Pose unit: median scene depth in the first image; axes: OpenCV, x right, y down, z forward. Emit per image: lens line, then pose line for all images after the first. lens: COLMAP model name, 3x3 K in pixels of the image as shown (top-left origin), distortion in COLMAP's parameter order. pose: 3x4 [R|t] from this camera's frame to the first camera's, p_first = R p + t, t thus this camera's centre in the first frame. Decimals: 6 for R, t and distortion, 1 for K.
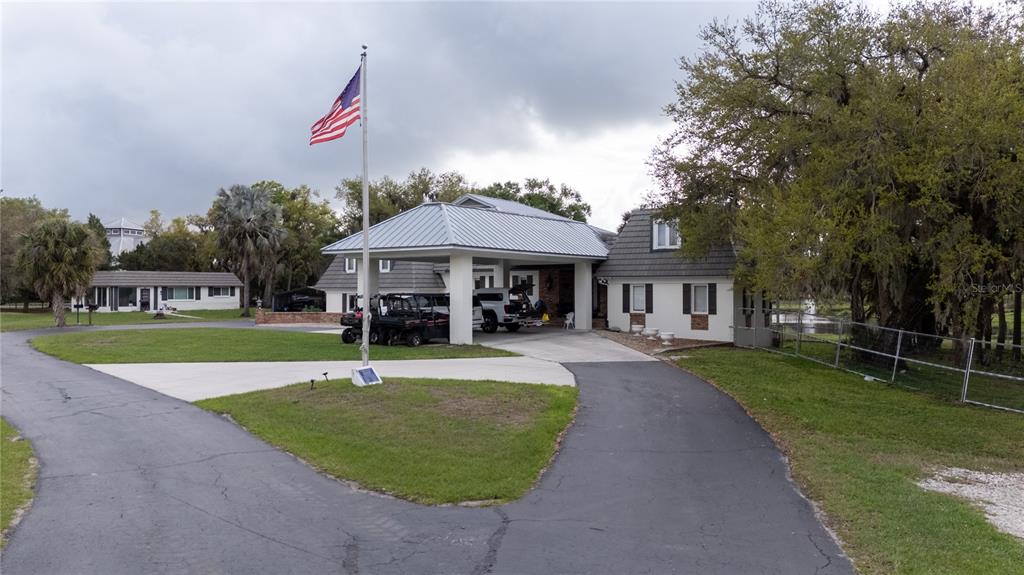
lens RADIAL K [[749.1, 0, 512.0], [0, 749.1, 287.5], [0, 0, 1]] dist [0.077299, -0.068570]
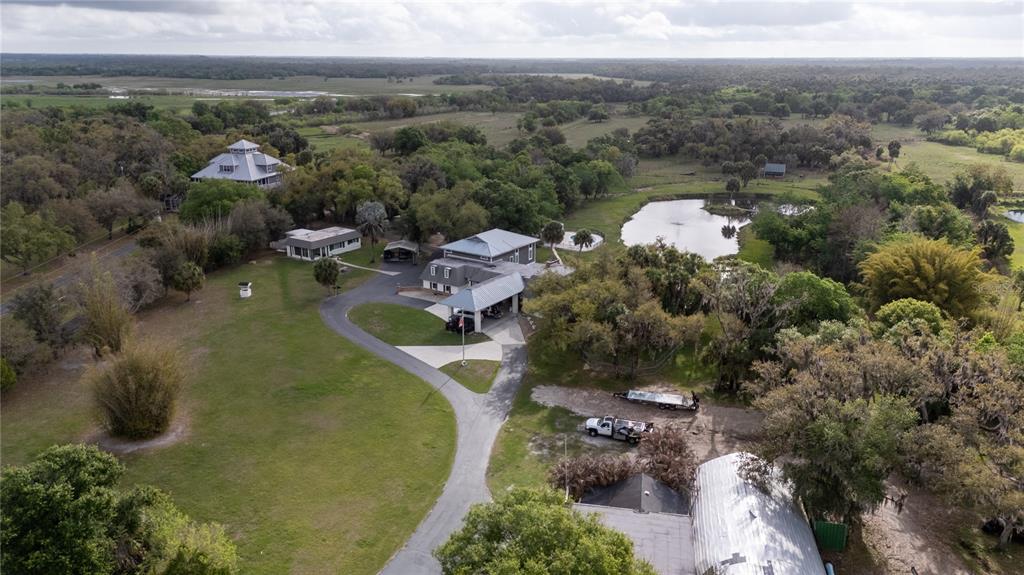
lens RADIAL K [[749.1, 0, 512.0], [0, 749.1, 287.5], [0, 0, 1]] dist [0.077299, -0.068570]
pose [[0.999983, 0.004392, 0.003781, 0.069745], [-0.005312, 0.955467, 0.295049, -0.978749], [-0.002317, -0.295064, 0.955475, -1.985900]]
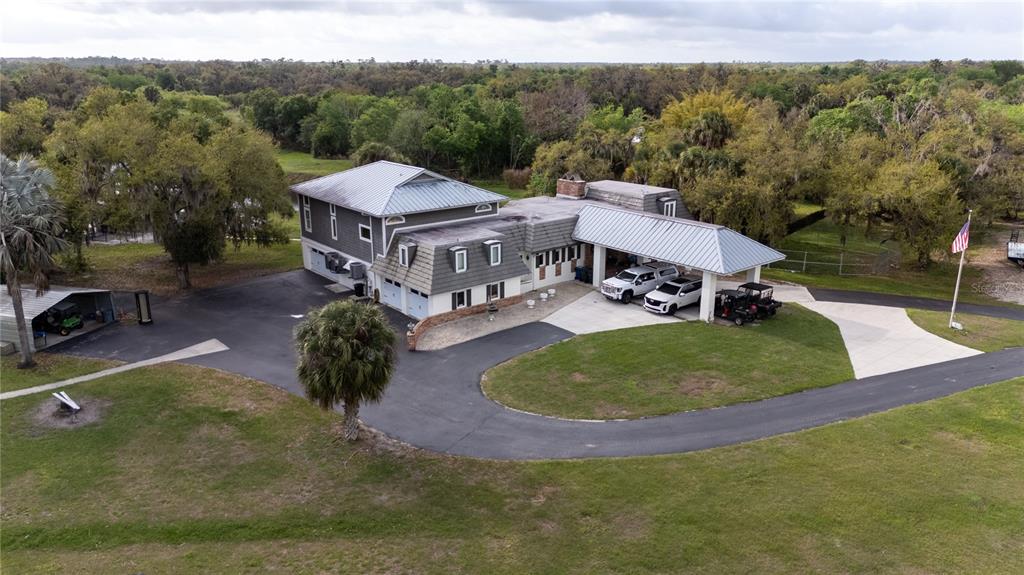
lens RADIAL K [[749.1, 0, 512.0], [0, 749.1, 287.5], [0, 0, 1]] dist [0.077299, -0.068570]
pose [[0.286963, -0.272804, 0.918276, -1.493670], [-0.002171, 0.958405, 0.285404, -0.383572], [-0.957939, -0.083894, 0.274435, 0.826001]]
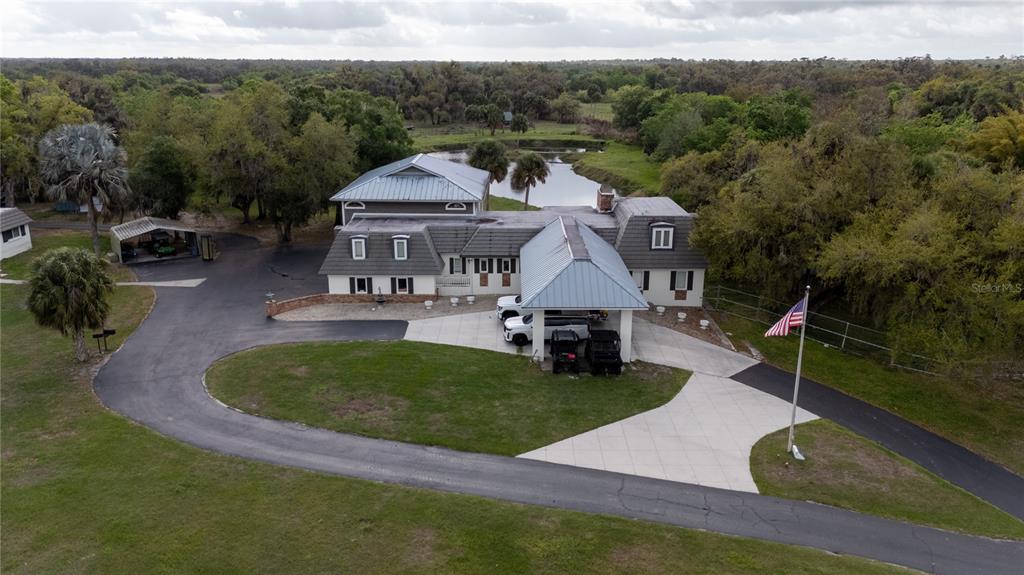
lens RADIAL K [[749.1, 0, 512.0], [0, 749.1, 287.5], [0, 0, 1]] dist [0.077299, -0.068570]
pose [[0.829049, -0.157776, 0.536456, -0.809612], [-0.003906, 0.957711, 0.287707, -0.386267], [-0.559163, -0.240619, 0.793372, -0.021442]]
